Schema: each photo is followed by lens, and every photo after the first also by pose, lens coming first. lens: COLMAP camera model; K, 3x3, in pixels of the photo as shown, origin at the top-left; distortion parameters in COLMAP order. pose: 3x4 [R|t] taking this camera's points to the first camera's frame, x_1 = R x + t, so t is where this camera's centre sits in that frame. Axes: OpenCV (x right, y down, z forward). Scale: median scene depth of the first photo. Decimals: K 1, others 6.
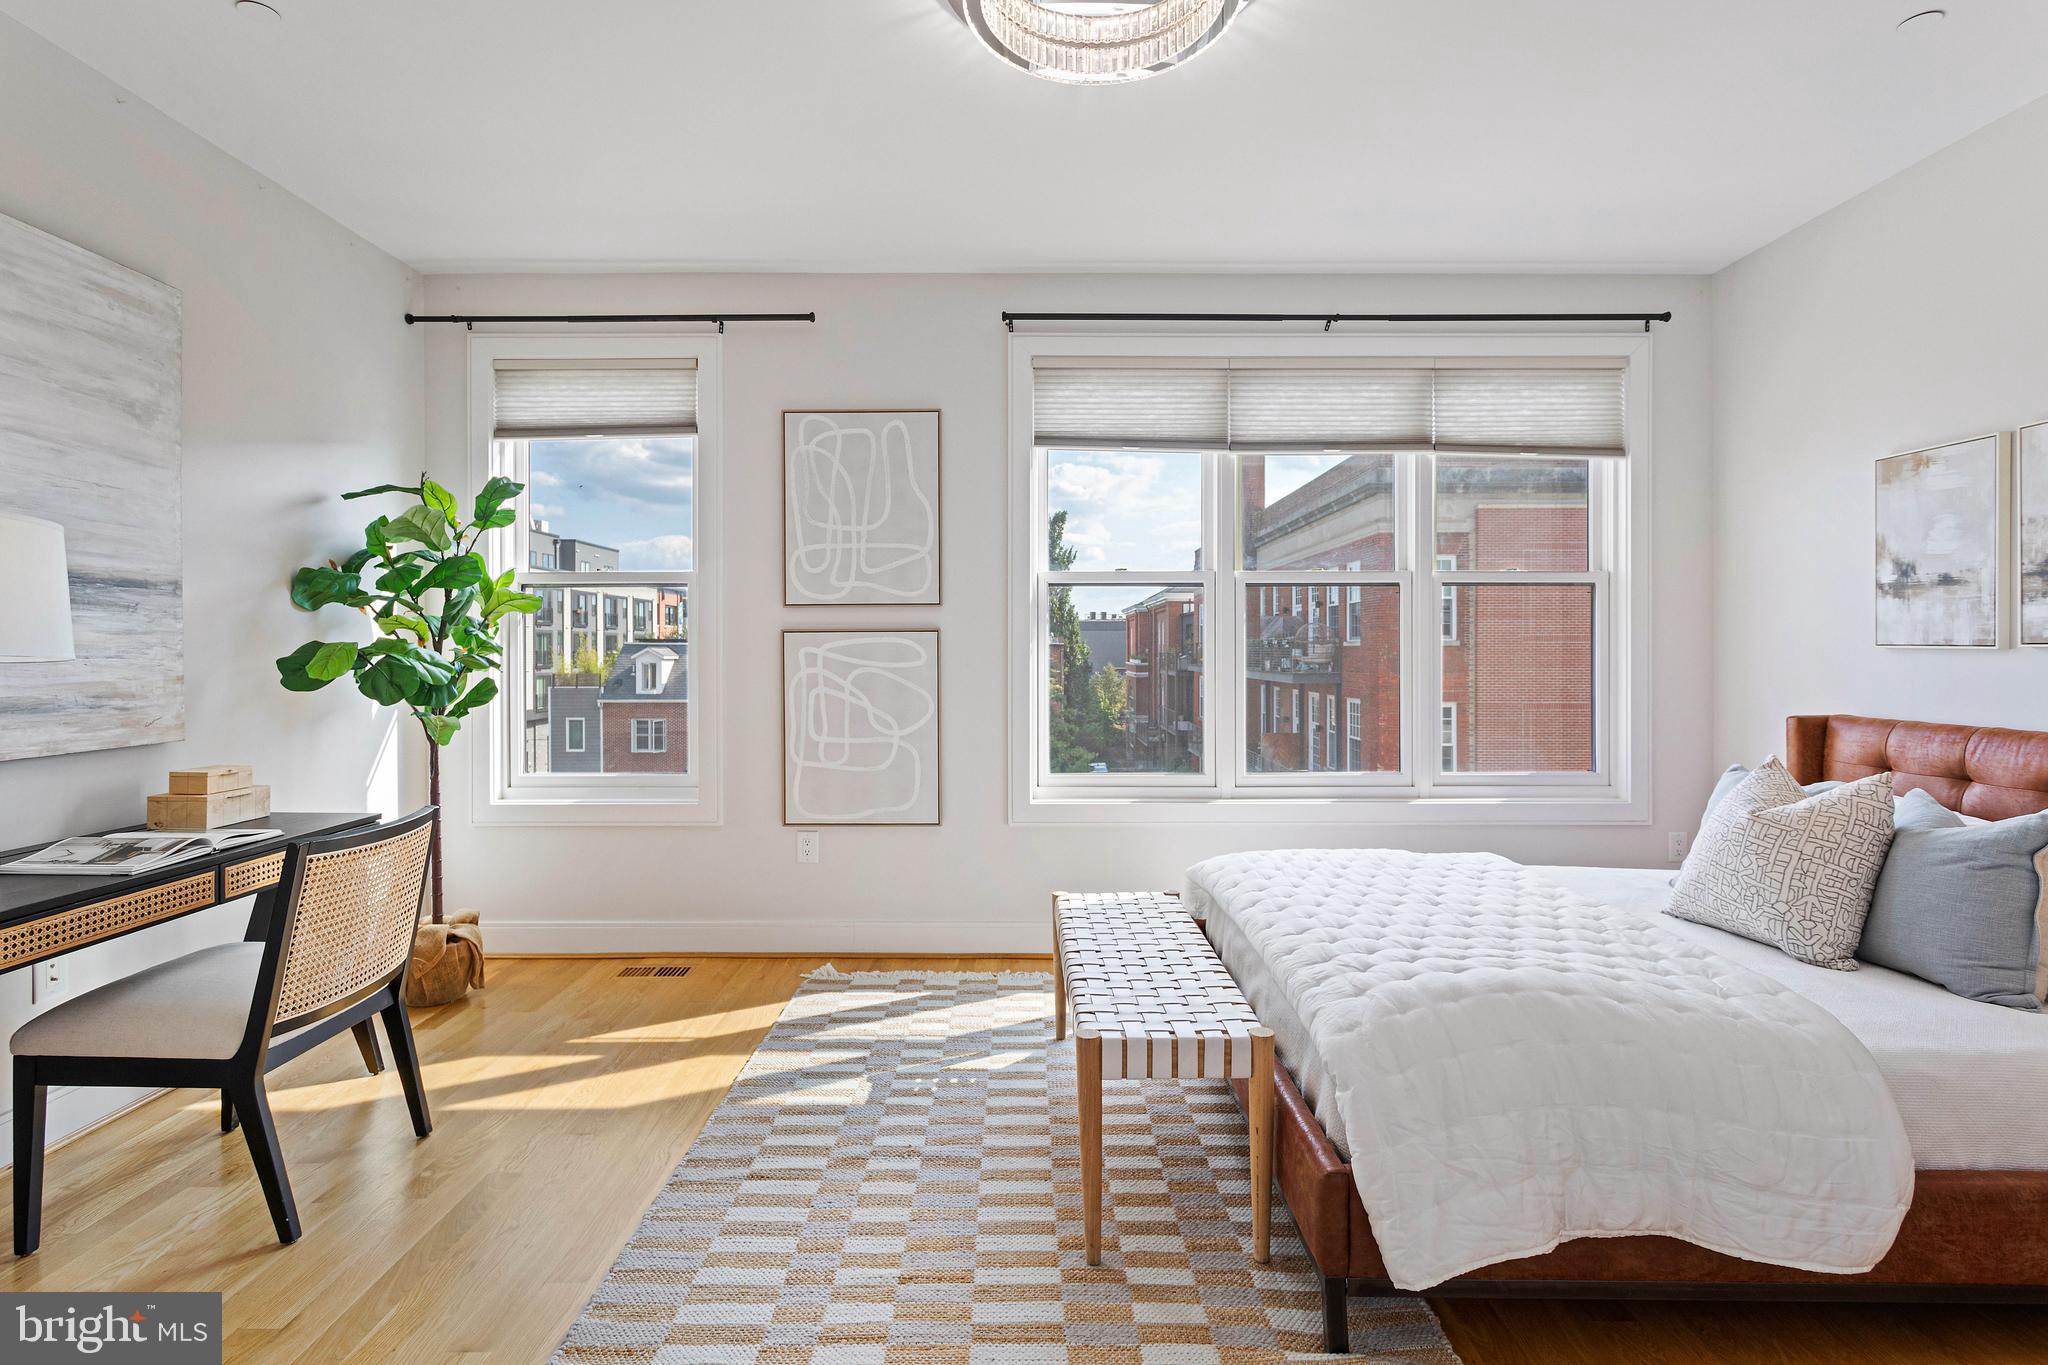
lens RADIAL K [[994.3, 0, 1016.2], [0, 994.3, 647.7], [0, 0, 1]] dist [-0.000583, 0.000305]
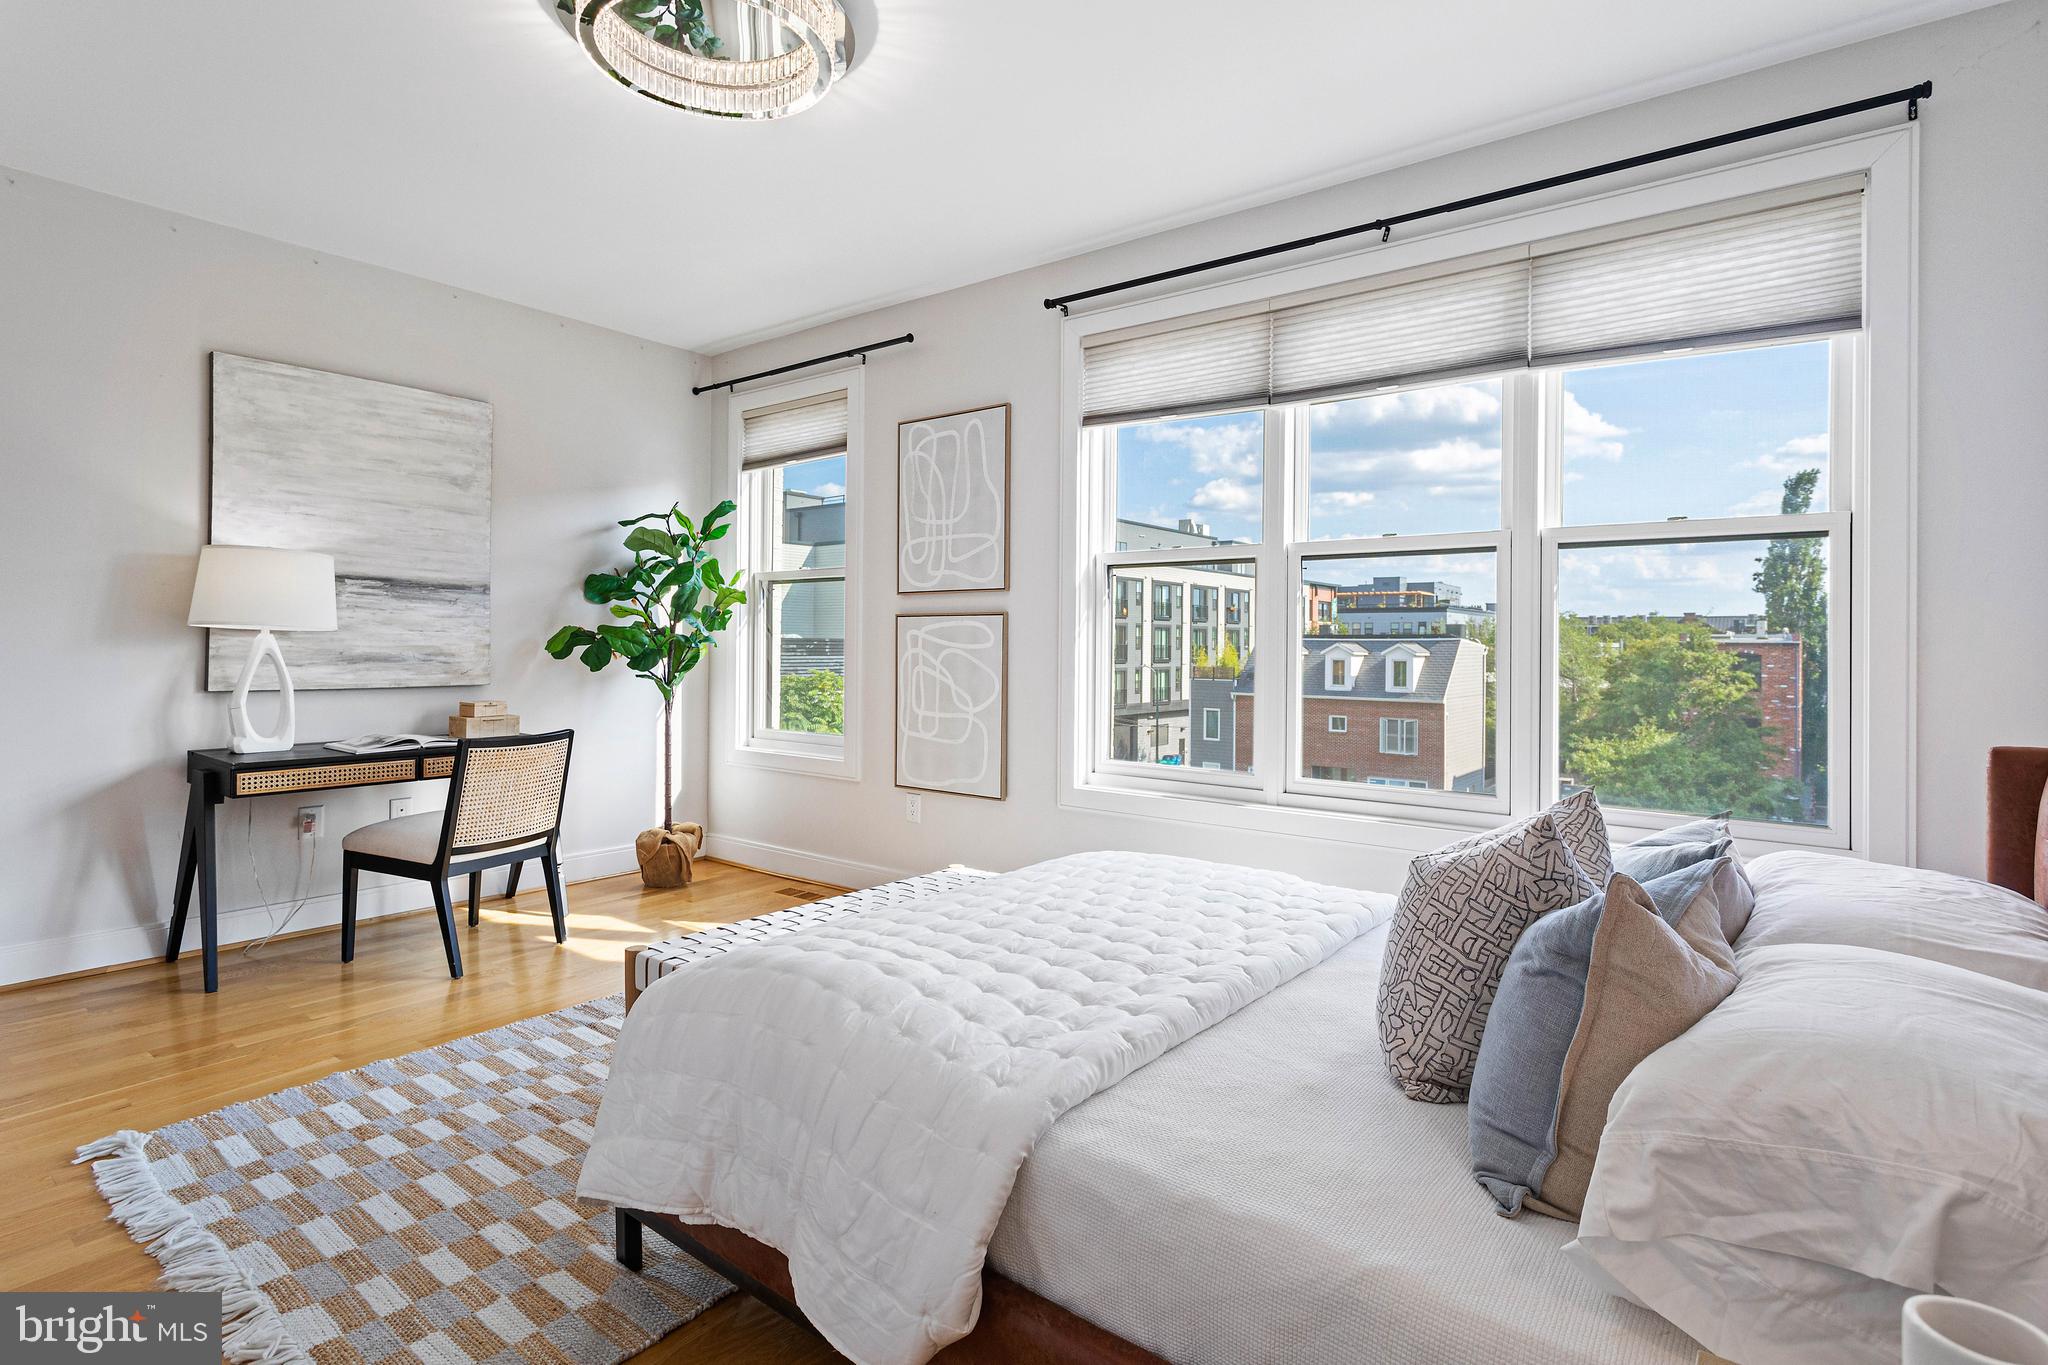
lens RADIAL K [[998.6, 0, 979.6], [0, 998.6, 631.4], [0, 0, 1]] dist [-0.000286, 0.000040]
pose [[0.788545, 0.001860, -0.614974, 0.562148], [-0.009457, 0.999914, -0.009101, 0.011014], [0.614904, 0.012992, 0.788495, 0.159085]]
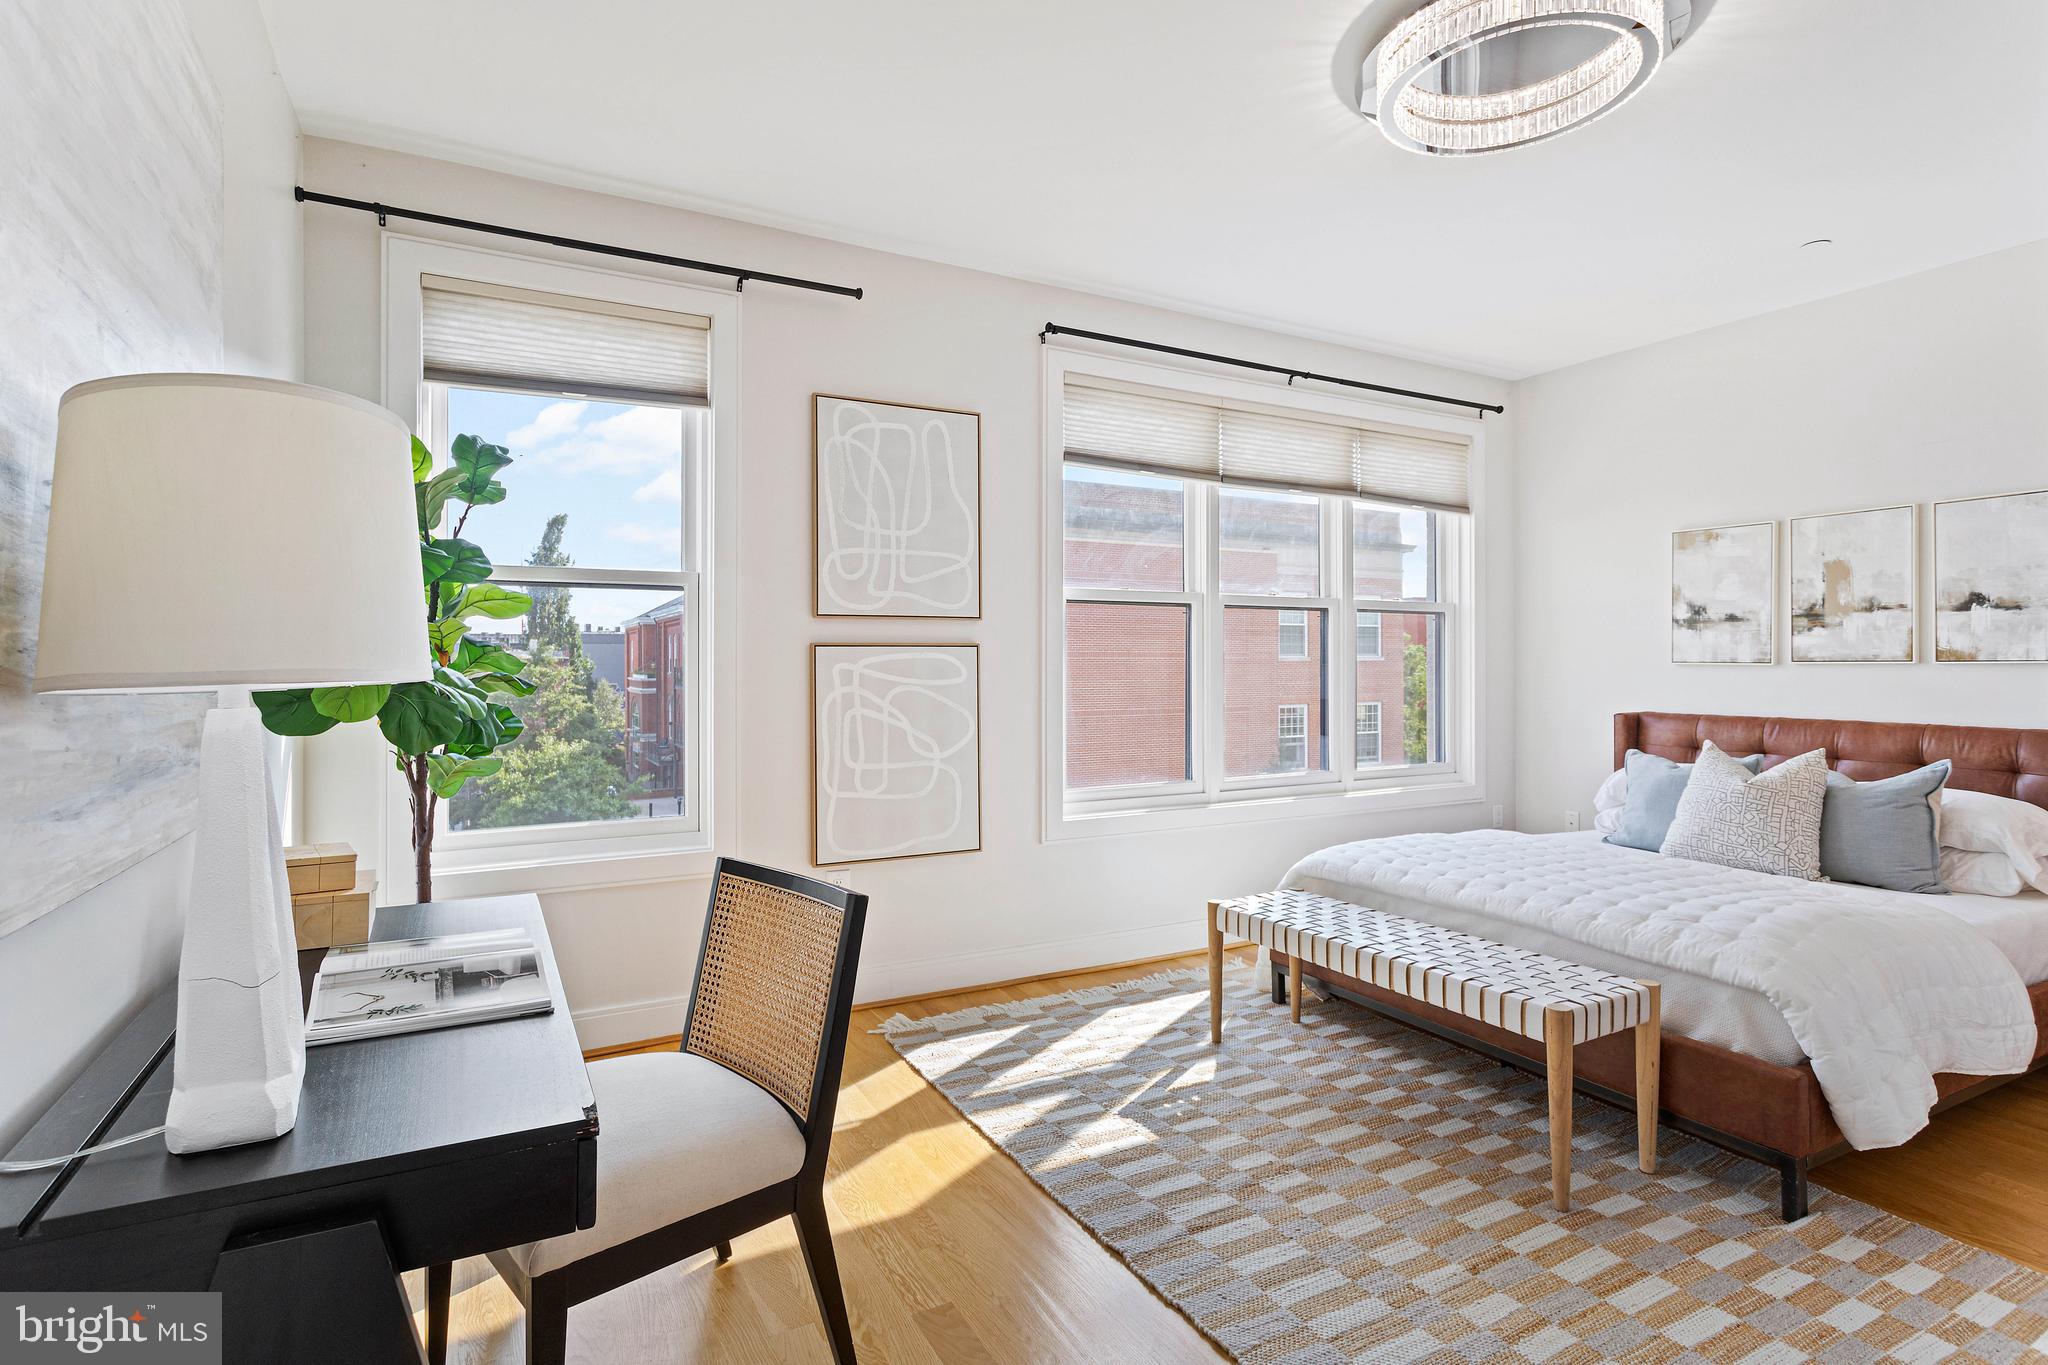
lens RADIAL K [[993.0, 0, 1015.0], [0, 993.0, 659.1], [0, 0, 1]] dist [0.000595, 0.000481]
pose [[0.881845, 0.002016, 0.471535, -0.506488], [-0.000573, 0.999995, -0.003203, -0.001502], [-0.471539, 0.002554, 0.881841, 0.149612]]
